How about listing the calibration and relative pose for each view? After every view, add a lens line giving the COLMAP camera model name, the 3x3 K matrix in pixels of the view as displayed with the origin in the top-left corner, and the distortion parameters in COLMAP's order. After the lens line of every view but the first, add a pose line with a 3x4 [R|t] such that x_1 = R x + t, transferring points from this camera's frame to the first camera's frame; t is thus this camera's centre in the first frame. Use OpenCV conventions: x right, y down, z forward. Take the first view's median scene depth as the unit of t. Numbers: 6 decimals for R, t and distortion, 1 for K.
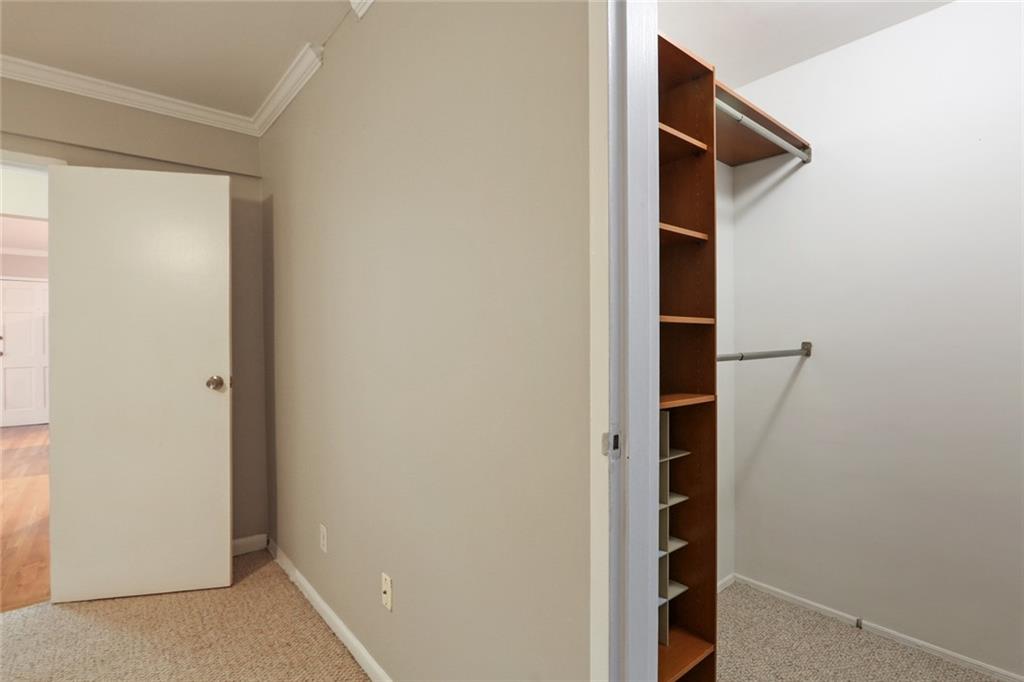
lens RADIAL K [[508.1, 0, 518.1], [0, 508.1, 345.3], [0, 0, 1]] dist [-0.002080, 0.000695]
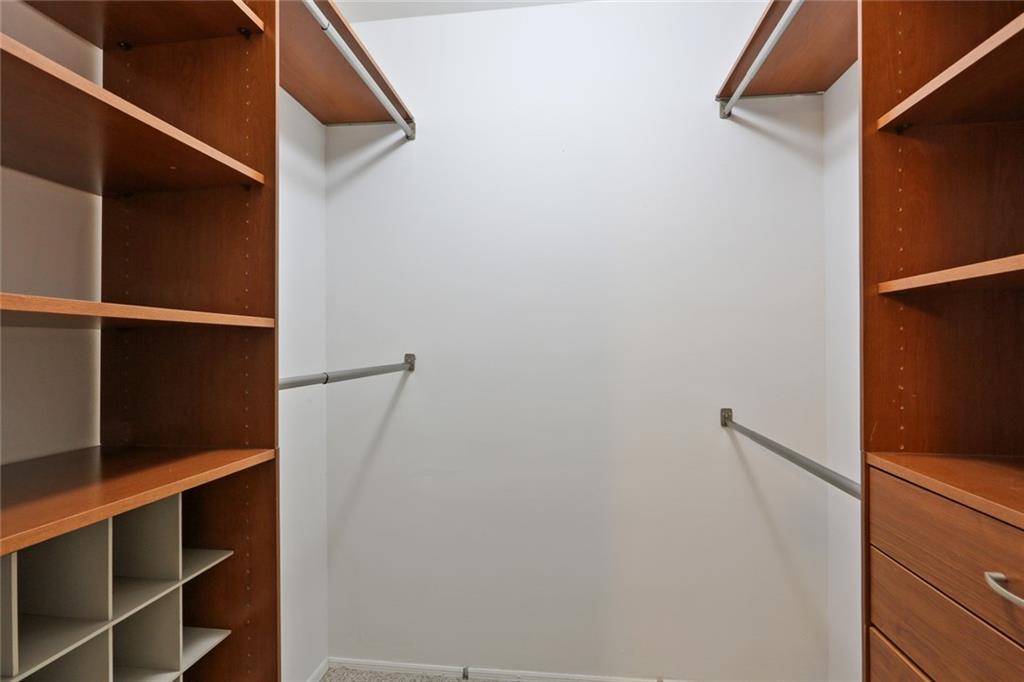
lens RADIAL K [[494.2, 0, 512.0], [0, 494.2, 341.0], [0, 0, 1]] dist [-0.037154, 0.000097]
pose [[0.747532, 0.009657, 0.664156, 0.160996], [0.006236, 0.999748, -0.021555, -0.009374], [-0.664197, 0.020254, 0.747284, 0.293505]]
